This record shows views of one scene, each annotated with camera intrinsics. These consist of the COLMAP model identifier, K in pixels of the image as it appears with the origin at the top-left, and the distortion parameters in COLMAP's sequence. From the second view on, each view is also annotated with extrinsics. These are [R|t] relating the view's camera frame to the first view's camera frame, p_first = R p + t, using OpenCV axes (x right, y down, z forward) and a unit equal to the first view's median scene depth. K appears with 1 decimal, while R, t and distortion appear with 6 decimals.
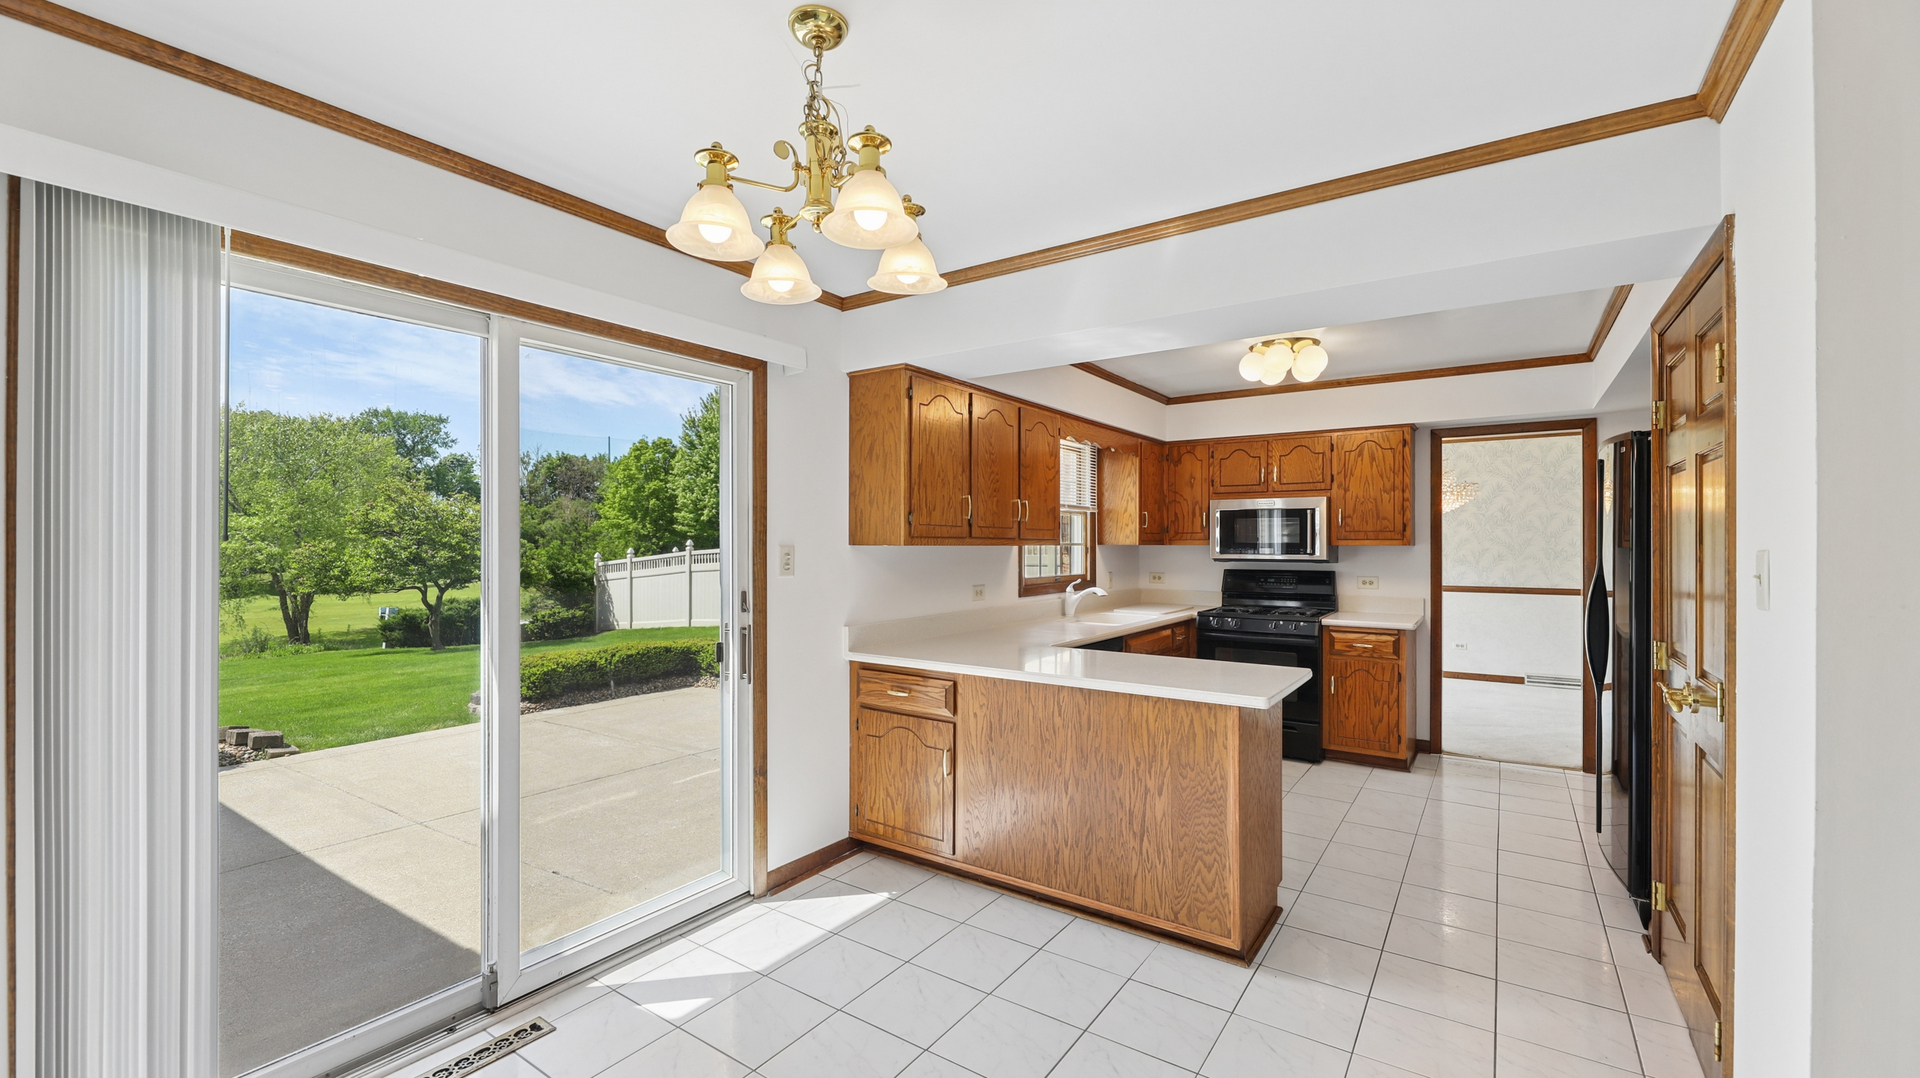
lens RADIAL K [[790.4, 0, 962.7], [0, 790.4, 542.0], [0, 0, 1]] dist [0.008007, -0.007157]
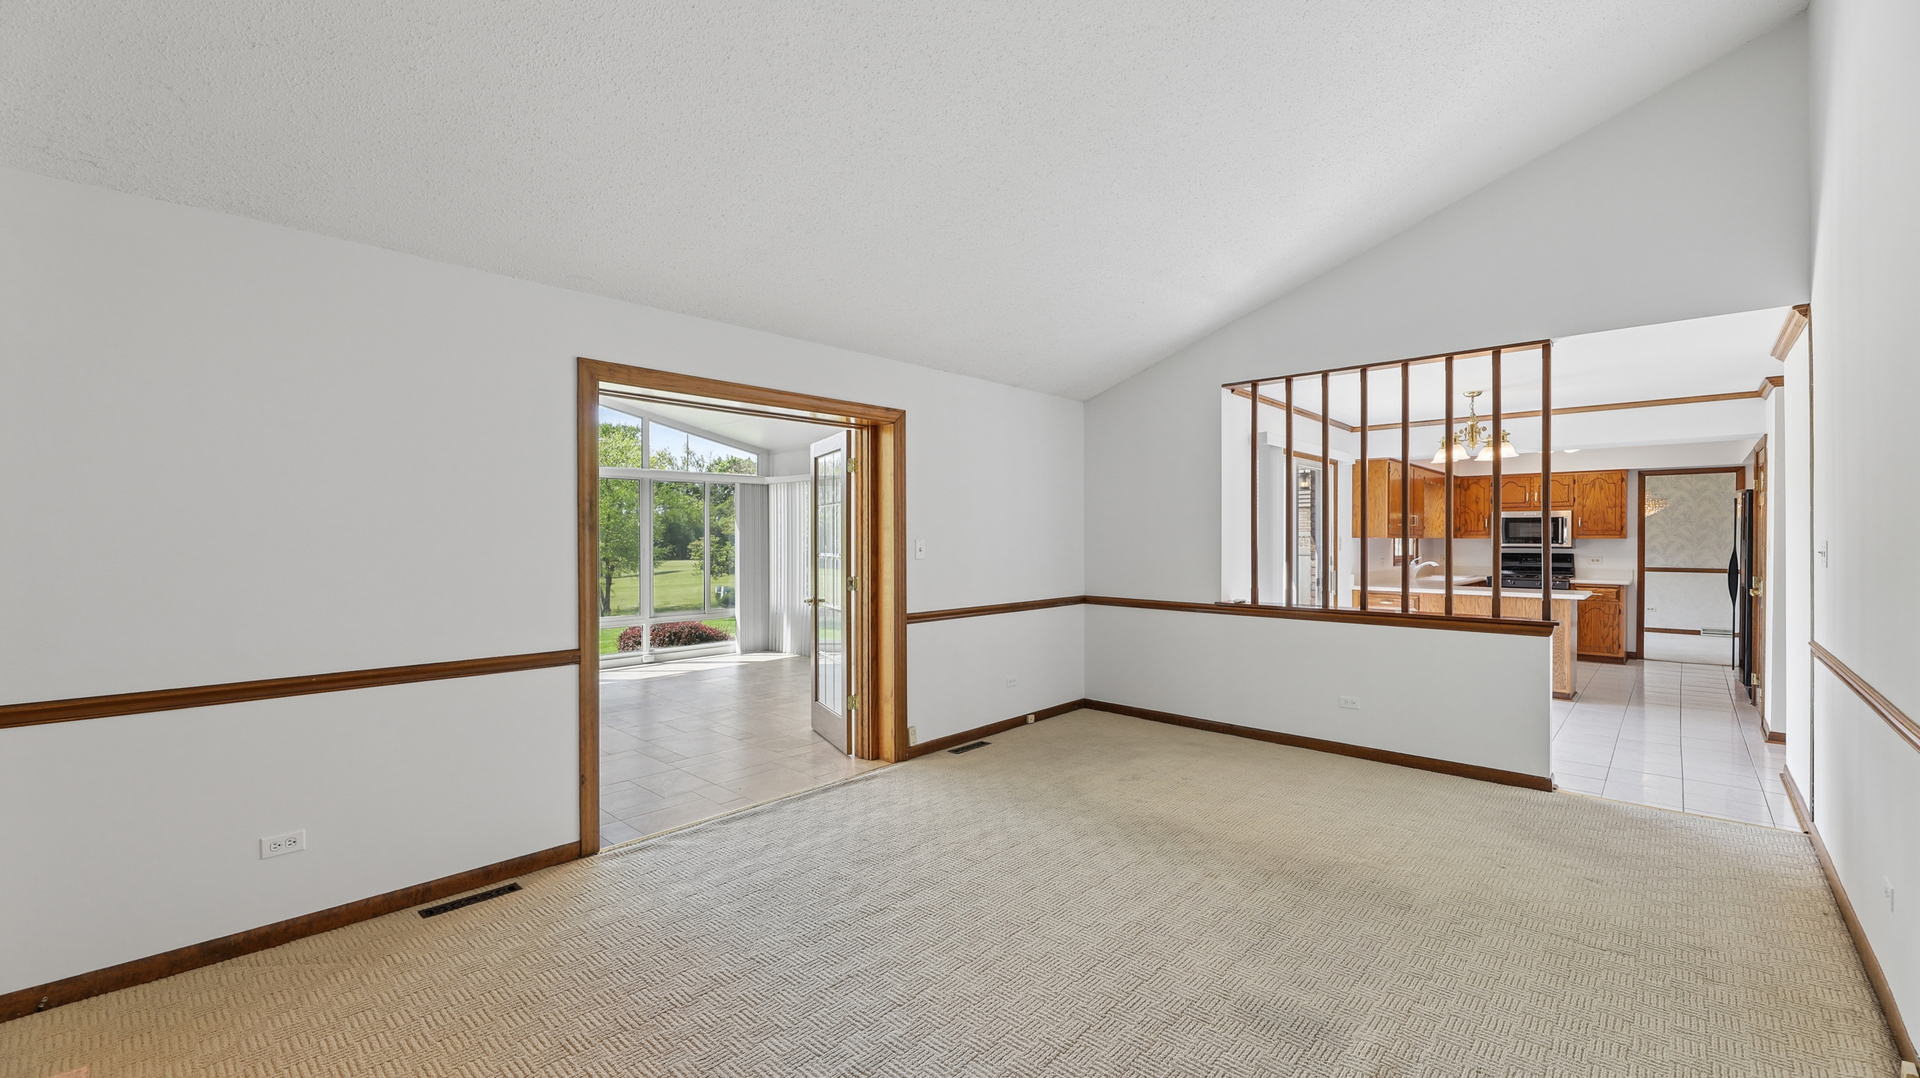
lens RADIAL K [[779.5, 0, 960.0], [0, 779.5, 539.0], [0, 0, 1]] dist [-0.016770, 0.000033]
pose [[0.987067, 0.001613, -0.160301, -0.590423], [-0.001202, 0.999996, 0.002663, 0.002310], [0.160304, -0.002436, 0.987065, -0.880801]]
